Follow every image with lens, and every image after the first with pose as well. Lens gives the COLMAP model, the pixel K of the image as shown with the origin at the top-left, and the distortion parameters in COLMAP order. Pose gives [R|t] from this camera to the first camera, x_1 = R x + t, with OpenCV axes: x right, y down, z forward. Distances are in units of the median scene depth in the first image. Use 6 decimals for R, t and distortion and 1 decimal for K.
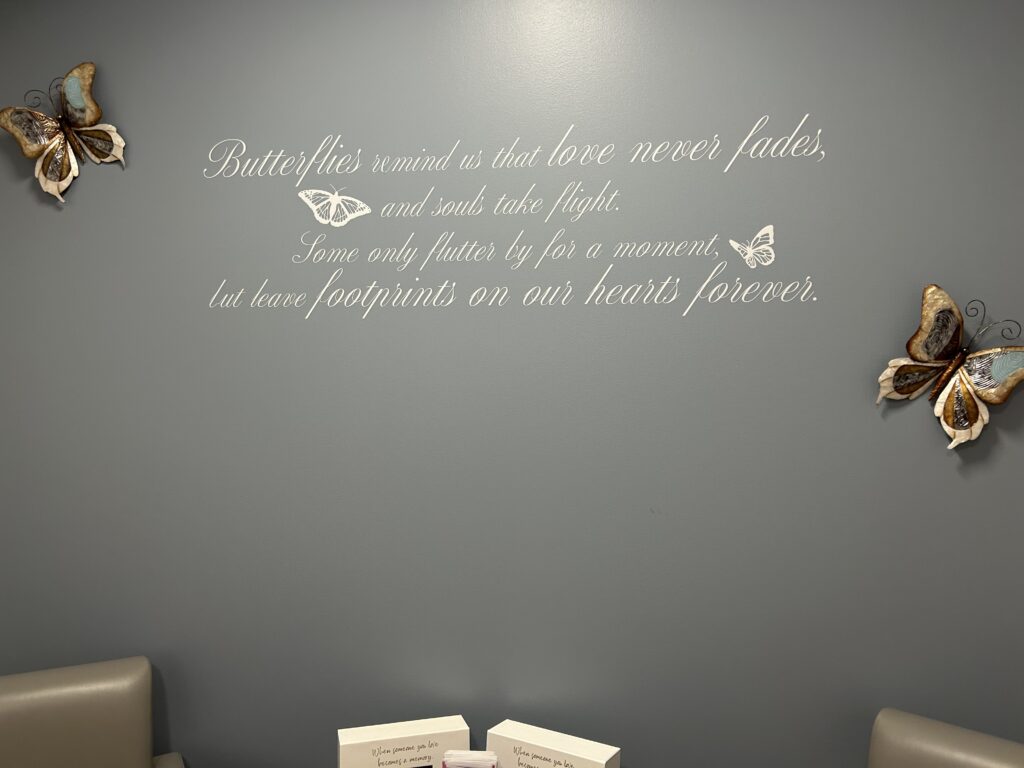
lens RADIAL K [[765.0, 0, 517.3], [0, 765.0, 389.0], [0, 0, 1]] dist [0.048754, -0.059827]
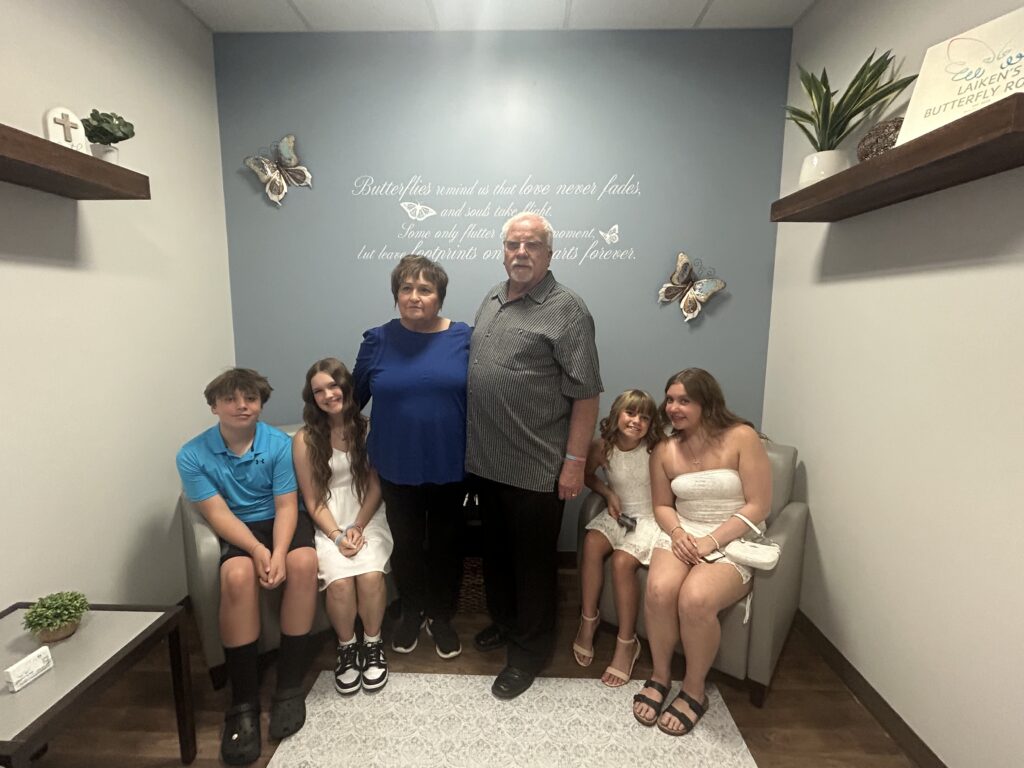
lens RADIAL K [[493.9, 0, 509.9], [0, 493.9, 386.4], [0, 0, 1]] dist [-0.012525, 0.003991]
pose [[0.993058, -0.017290, 0.116351, -0.156305], [0.002210, 0.991706, 0.128505, 0.071204], [-0.117608, -0.127355, 0.984860, -0.441875]]
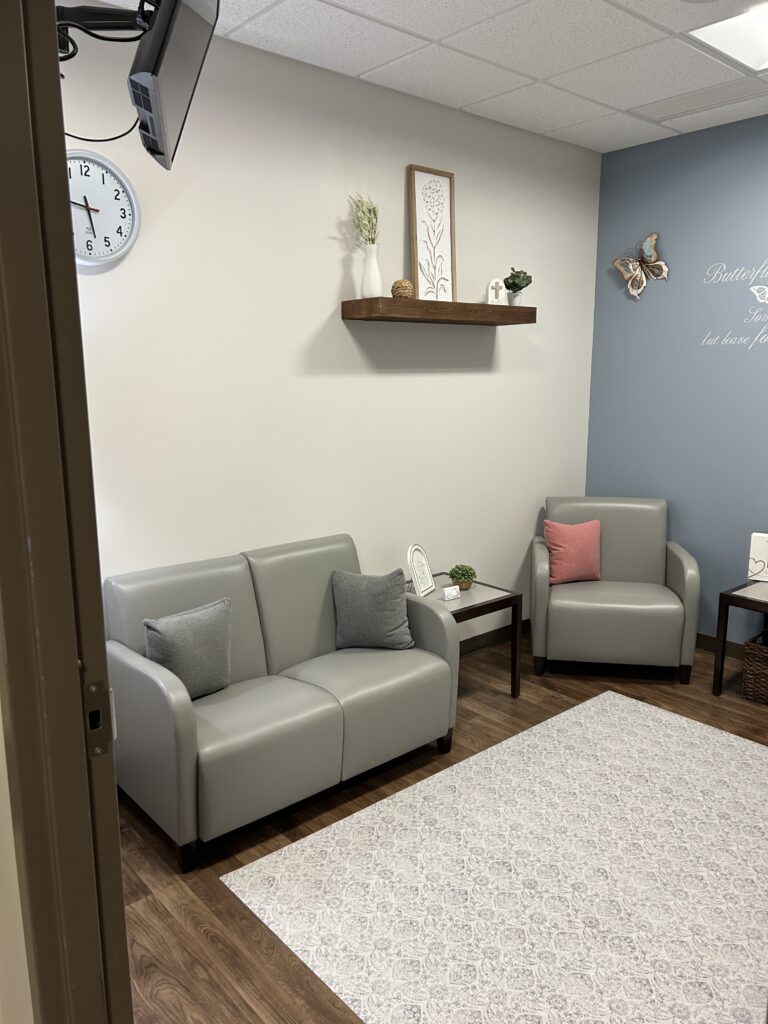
lens RADIAL K [[765.0, 0, 391.1], [0, 765.0, 510.7], [0, 0, 1]] dist [0.048754, -0.059827]
pose [[0.763096, 0.108329, -0.637142, 0.383846], [-0.002051, 0.986253, 0.165230, -0.002221], [0.646282, -0.124779, 0.752828, -1.321231]]
